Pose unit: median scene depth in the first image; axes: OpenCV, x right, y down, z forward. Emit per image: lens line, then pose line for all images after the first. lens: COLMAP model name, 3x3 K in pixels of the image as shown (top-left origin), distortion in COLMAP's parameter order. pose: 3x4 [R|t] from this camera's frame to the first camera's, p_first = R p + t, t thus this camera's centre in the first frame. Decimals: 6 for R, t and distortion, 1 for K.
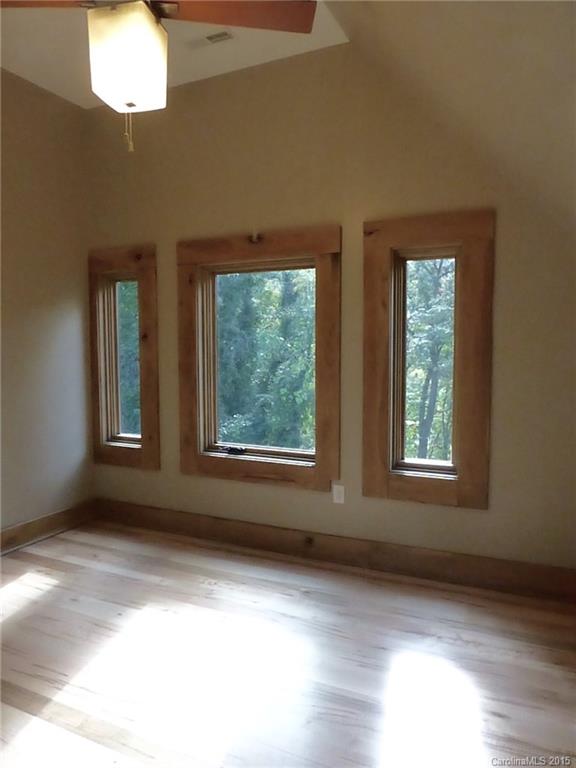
lens RADIAL K [[550.2, 0, 288.0], [0, 550.2, 384.0], [0, 0, 1]] dist [-0.034599, 0.000158]
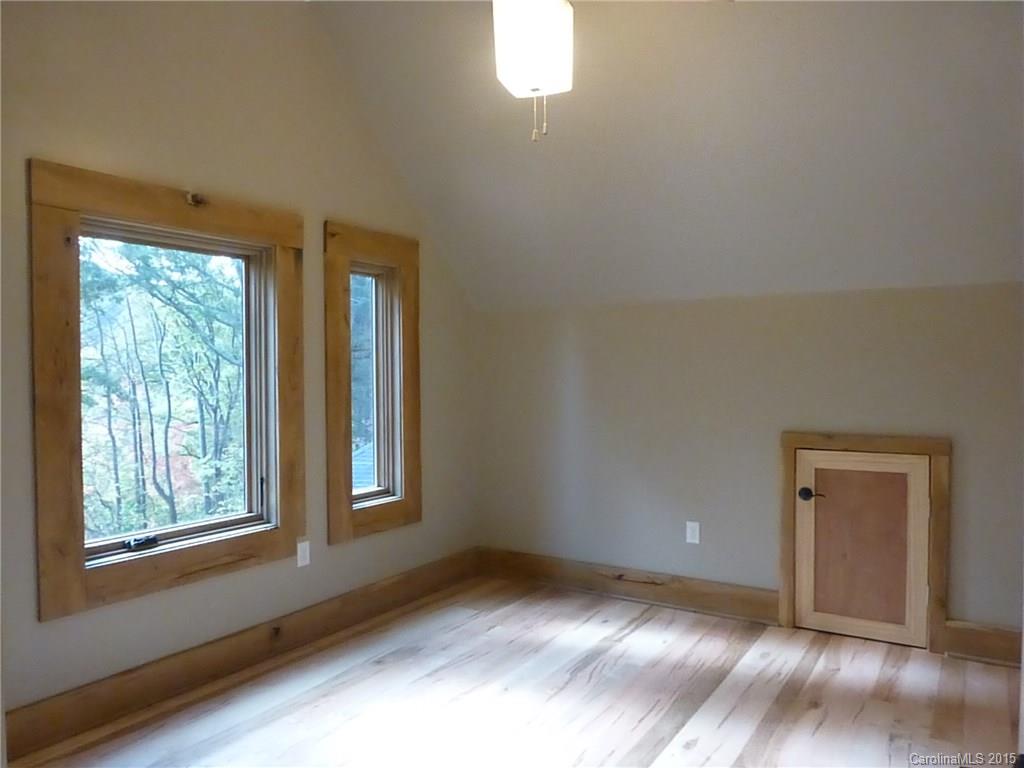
lens RADIAL K [[729.9, 0, 512.3], [0, 729.9, 371.0], [0, 0, 1]] dist [0.000678, 0.000539]
pose [[0.136547, 0.003085, 0.990629, -0.928391], [0.085259, 0.996248, -0.014854, -0.018424], [-0.986958, 0.086488, 0.135772, 0.560844]]
